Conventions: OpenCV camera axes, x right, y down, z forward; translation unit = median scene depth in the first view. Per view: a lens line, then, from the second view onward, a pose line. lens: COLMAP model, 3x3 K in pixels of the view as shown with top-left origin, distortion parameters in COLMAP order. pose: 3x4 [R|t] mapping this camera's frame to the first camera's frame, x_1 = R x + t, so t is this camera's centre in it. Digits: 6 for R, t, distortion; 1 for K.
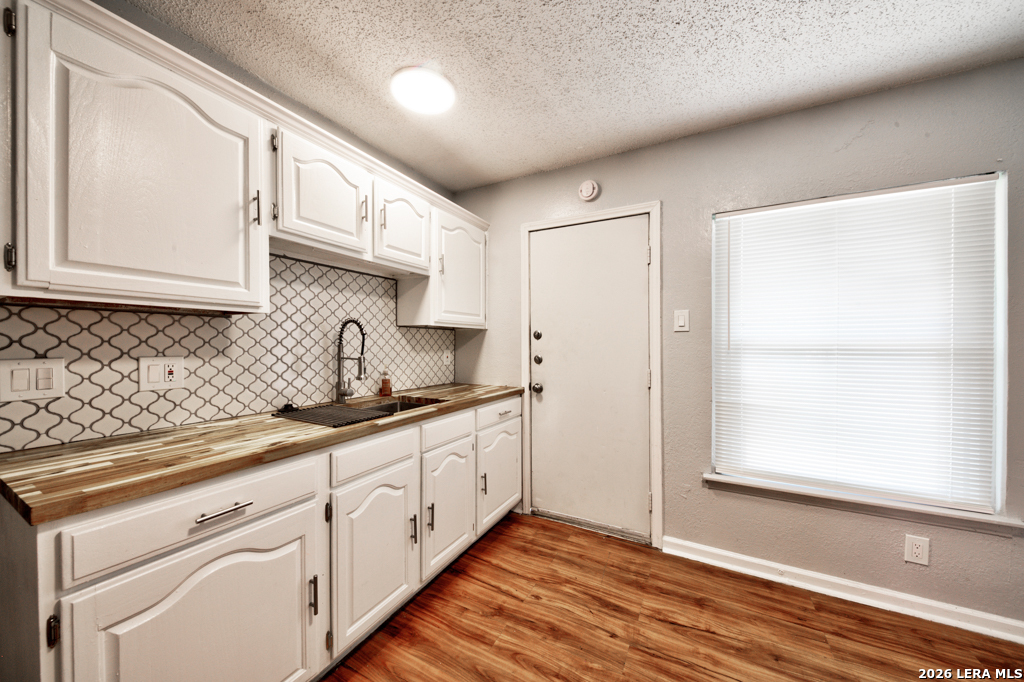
lens RADIAL K [[352.1, 0, 517.3], [0, 352.1, 351.3], [0, 0, 1]] dist [0.006685, -0.004274]
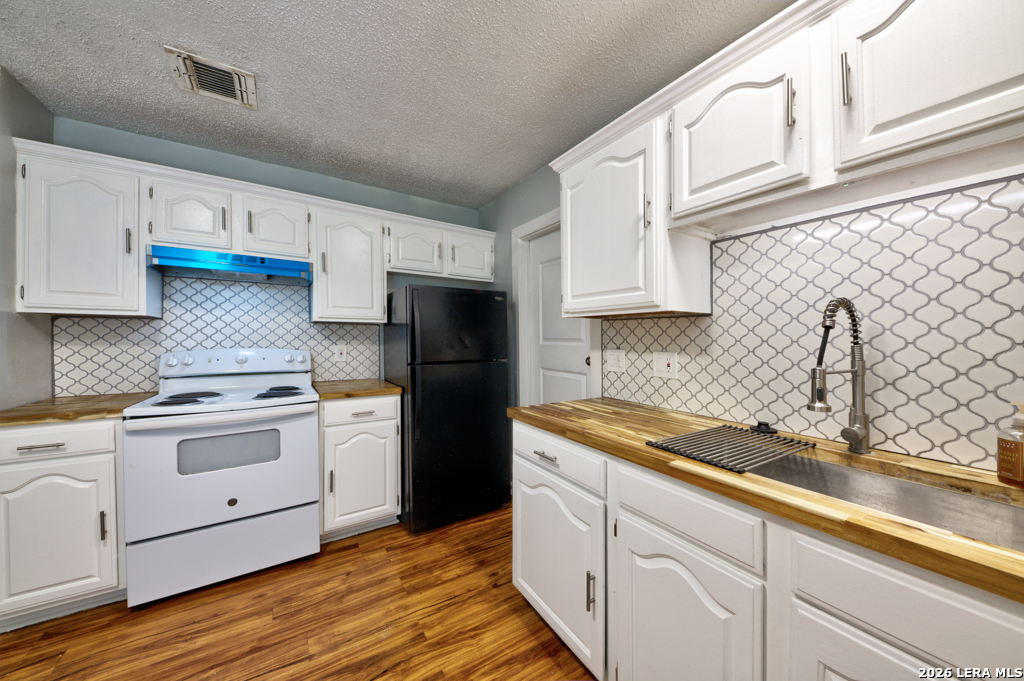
lens RADIAL K [[352.1, 0, 513.1], [0, 352.1, 346.2], [0, 0, 1]] dist [0.006685, -0.004274]
pose [[-0.490814, 0.013842, -0.871155, 0.273933], [-0.030515, 0.998987, 0.033065, -0.022771], [0.870730, 0.042813, -0.489894, 0.881985]]
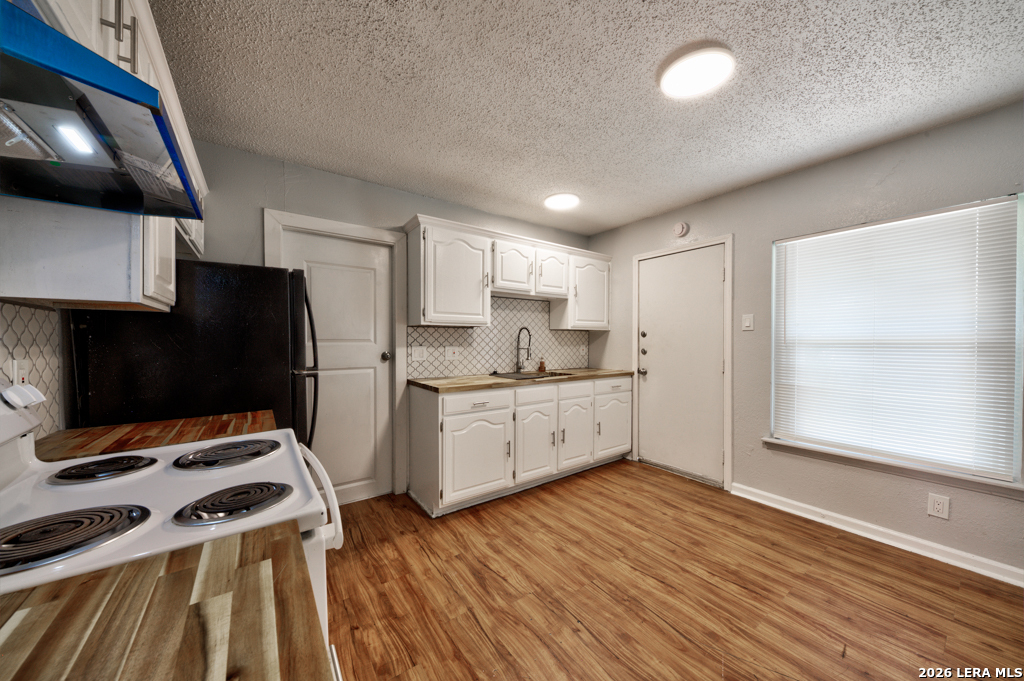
lens RADIAL K [[352.1, 0, 521.5], [0, 352.1, 362.7], [0, 0, 1]] dist [0.006685, -0.004274]
pose [[0.901961, 0.022987, -0.431205, 0.332083], [-0.007162, 0.999241, 0.038287, 0.025604], [0.431758, -0.031445, 0.901441, -0.709897]]
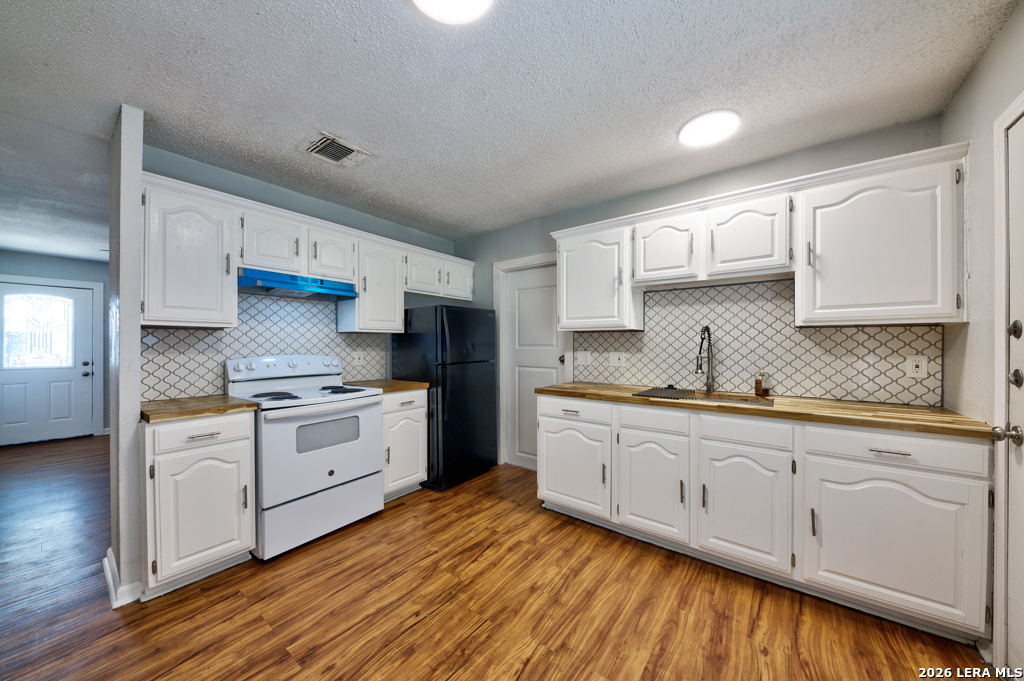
lens RADIAL K [[352.1, 0, 508.2], [0, 352.1, 362.2], [0, 0, 1]] dist [0.006685, -0.004274]
pose [[-0.168783, 0.047559, -0.984505, 0.979241], [-0.024565, 0.998322, 0.052438, -0.012549], [0.985347, 0.033035, -0.167331, 0.542273]]
